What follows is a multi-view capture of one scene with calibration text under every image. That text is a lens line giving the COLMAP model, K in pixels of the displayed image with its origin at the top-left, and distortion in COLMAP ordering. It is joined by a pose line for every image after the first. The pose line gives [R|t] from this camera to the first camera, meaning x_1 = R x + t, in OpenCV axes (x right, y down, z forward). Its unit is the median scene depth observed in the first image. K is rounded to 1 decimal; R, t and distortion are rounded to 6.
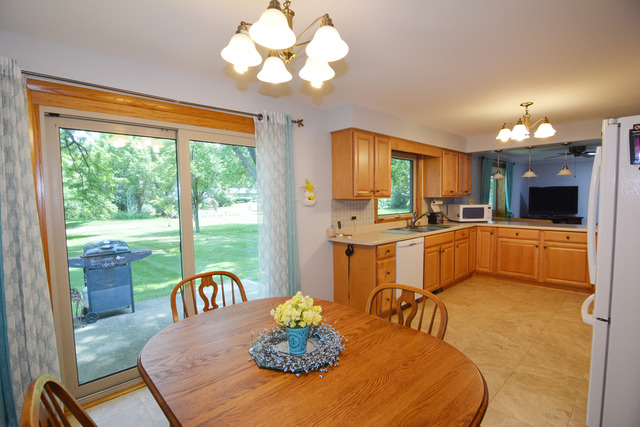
lens RADIAL K [[308.3, 0, 319.3], [0, 308.3, 216.8], [0, 0, 1]] dist [-0.002630, -0.015248]
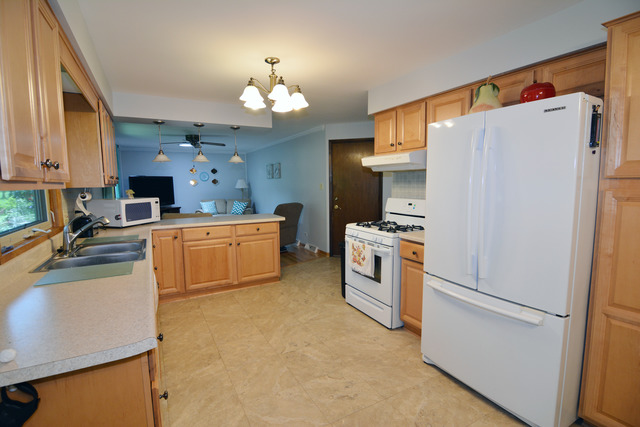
lens RADIAL K [[308.3, 0, 319.3], [0, 308.3, 216.8], [0, 0, 1]] dist [-0.002630, -0.015248]
pose [[0.250301, -0.094085, 0.963586, -0.051581], [0.069102, 0.994465, 0.079150, -0.037671], [-0.965699, 0.046774, 0.255417, 0.670426]]
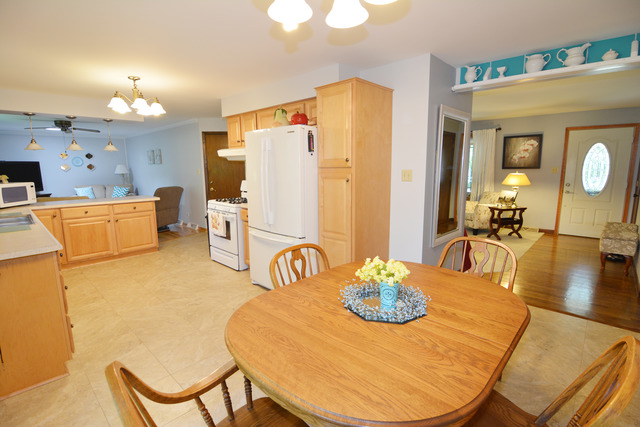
lens RADIAL K [[308.3, 0, 319.3], [0, 308.3, 216.8], [0, 0, 1]] dist [-0.002630, -0.015248]
pose [[-0.056647, -0.143981, 0.987958, -0.392943], [0.070658, 0.986487, 0.147818, -0.022023], [-0.995891, 0.078180, -0.045708, 0.445228]]
